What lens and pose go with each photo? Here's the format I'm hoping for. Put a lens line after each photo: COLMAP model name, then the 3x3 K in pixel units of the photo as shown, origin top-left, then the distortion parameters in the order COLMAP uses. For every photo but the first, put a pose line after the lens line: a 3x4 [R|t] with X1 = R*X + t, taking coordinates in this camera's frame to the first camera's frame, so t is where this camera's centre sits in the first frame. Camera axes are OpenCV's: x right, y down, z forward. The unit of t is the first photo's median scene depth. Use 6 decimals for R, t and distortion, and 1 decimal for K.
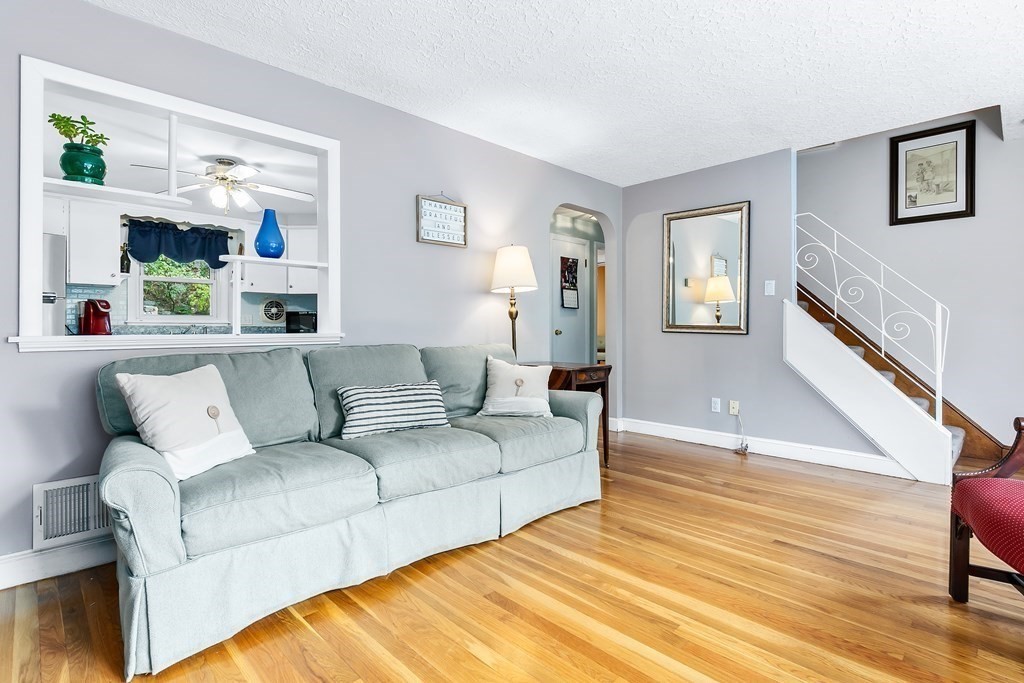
lens RADIAL K [[489.1, 0, 501.6], [0, 489.1, 333.5], [0, 0, 1]] dist [-0.000417, -0.002462]
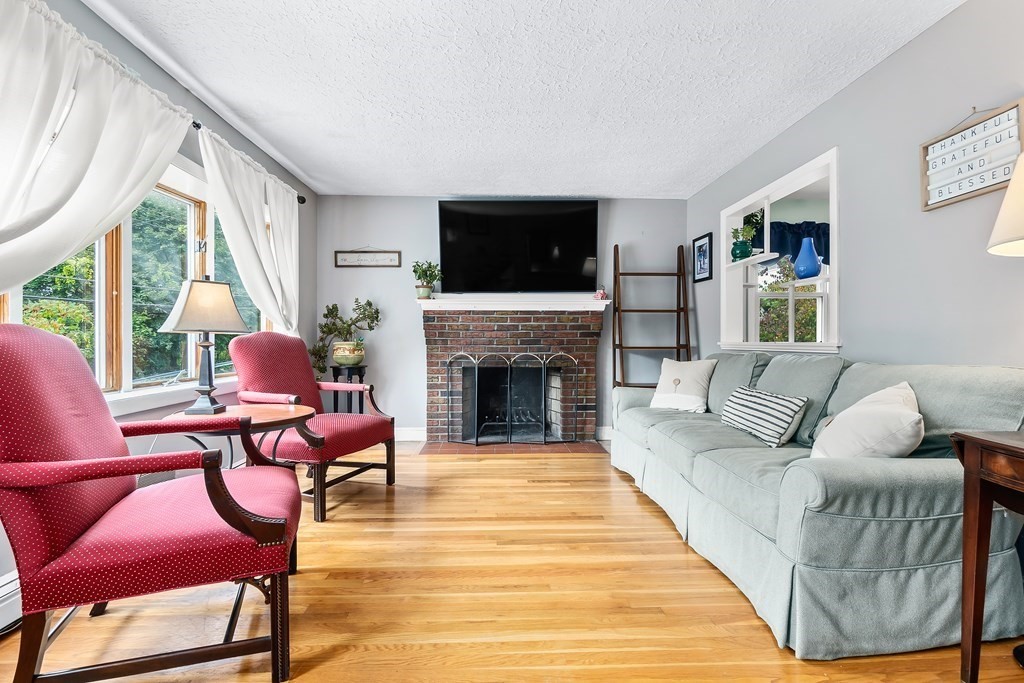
lens RADIAL K [[458.6, 0, 506.9], [0, 458.6, 338.2], [0, 0, 1]] dist [0.000396, -0.004122]
pose [[-0.662161, 0.001572, -0.749360, 0.605186], [-0.001409, 0.999993, 0.003342, -0.008300], [0.749360, 0.003269, -0.662155, 0.850163]]
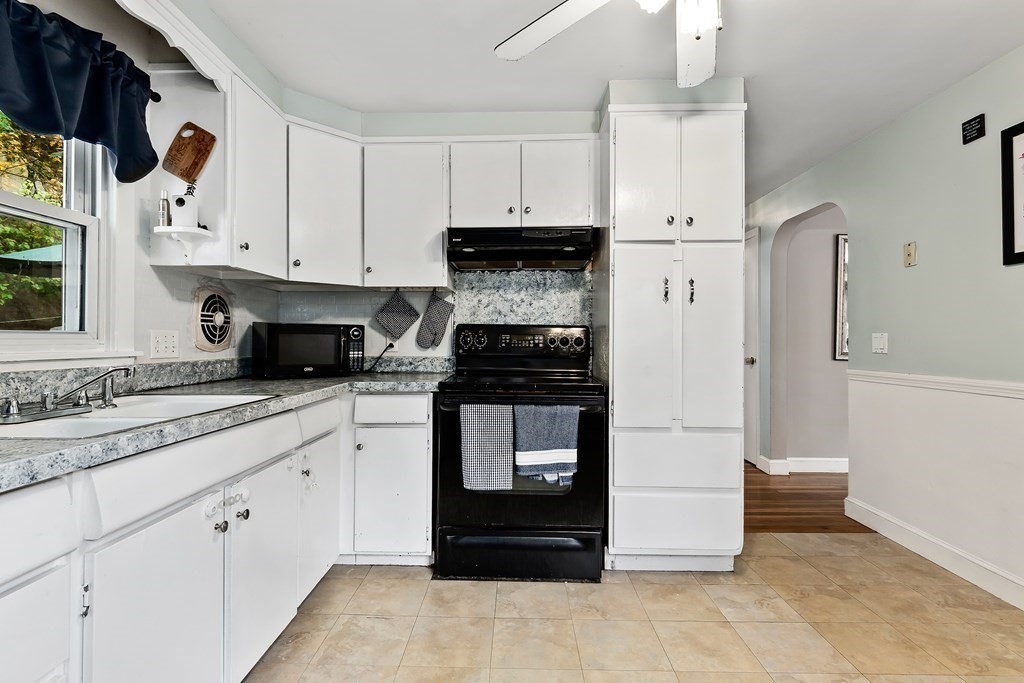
lens RADIAL K [[489.1, 0, 513.3], [0, 489.1, 337.5], [0, 0, 1]] dist [-0.000417, -0.002462]
pose [[0.721301, 0.006525, 0.692591, -0.954561], [0.005221, 0.999876, -0.014857, -0.042439], [-0.692602, 0.014333, 0.721177, 0.936717]]
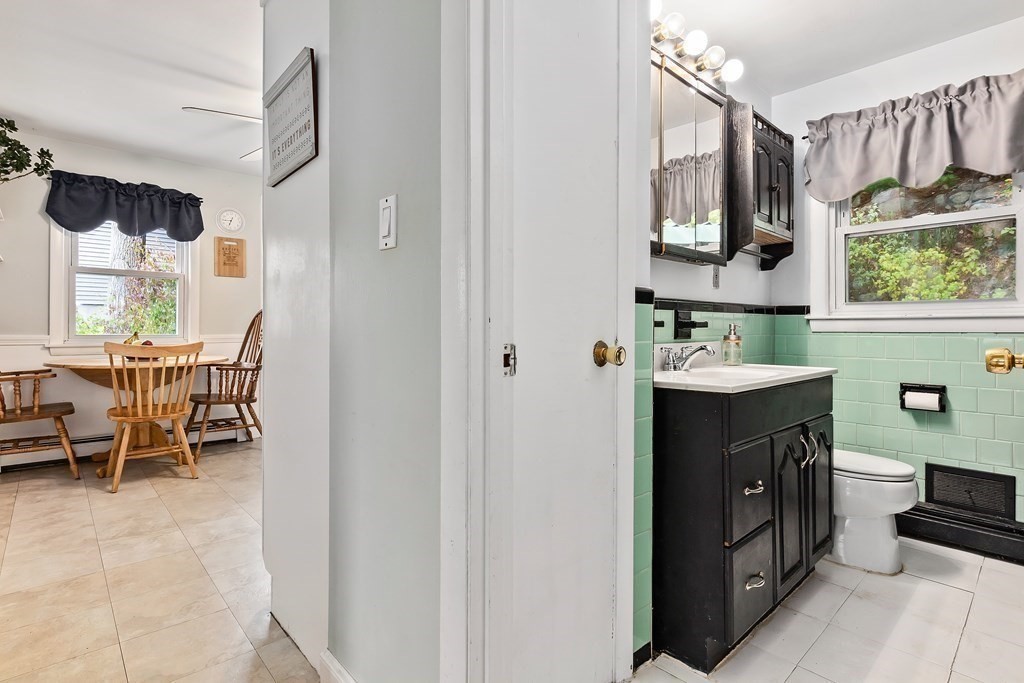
lens RADIAL K [[489.1, 0, 512.3], [0, 489.1, 327.9], [0, 0, 1]] dist [-0.000417, -0.002462]
pose [[-0.034369, 0.001197, -0.999409, 0.191871], [-0.009603, 0.999953, 0.001528, -0.016578], [0.999363, 0.009650, -0.034356, 1.462187]]
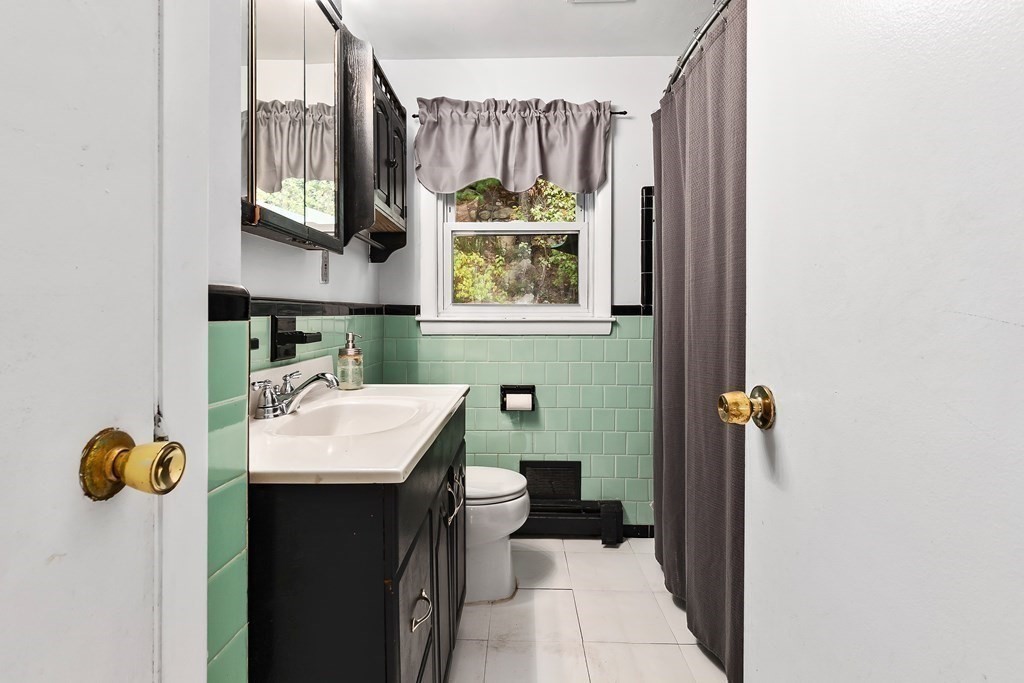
lens RADIAL K [[489.1, 0, 497.6], [0, 489.1, 318.2], [0, 0, 1]] dist [-0.000417, -0.002462]
pose [[0.694103, 0.009030, -0.719819, -0.011766], [-0.008221, 0.999956, 0.004617, -0.040404], [0.719829, 0.002712, 0.694146, 1.501301]]
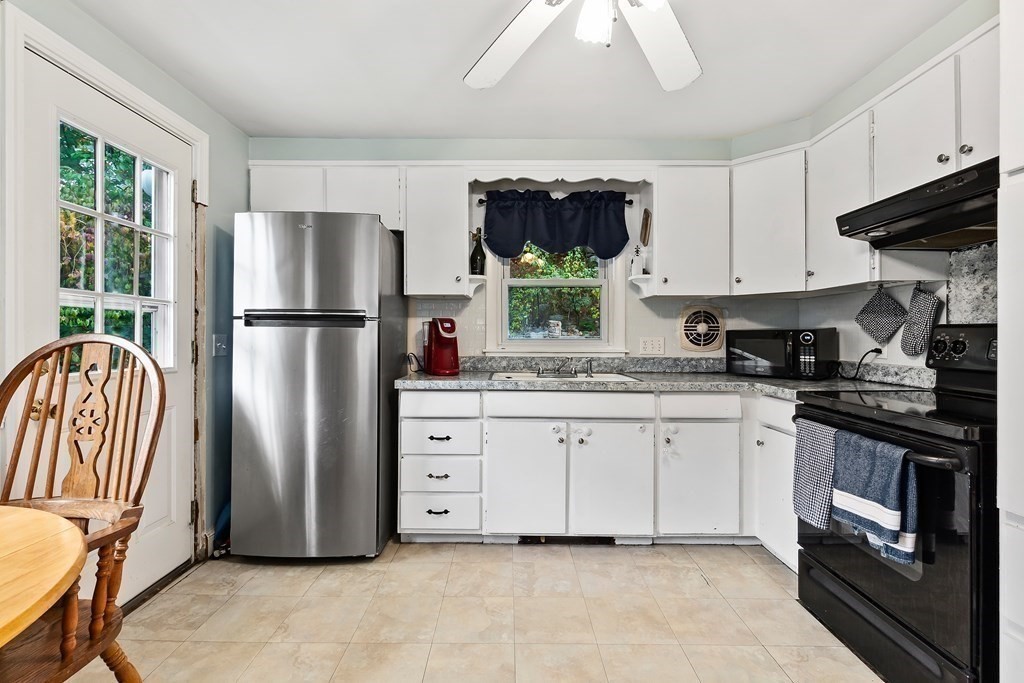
lens RADIAL K [[458.6, 0, 506.3], [0, 458.6, 338.9], [0, 0, 1]] dist [0.000396, -0.004122]
pose [[0.704996, 0.005452, -0.709191, -0.432995], [-0.009224, 0.999956, -0.001483, -0.054468], [0.709151, 0.007587, 0.705015, 0.819433]]
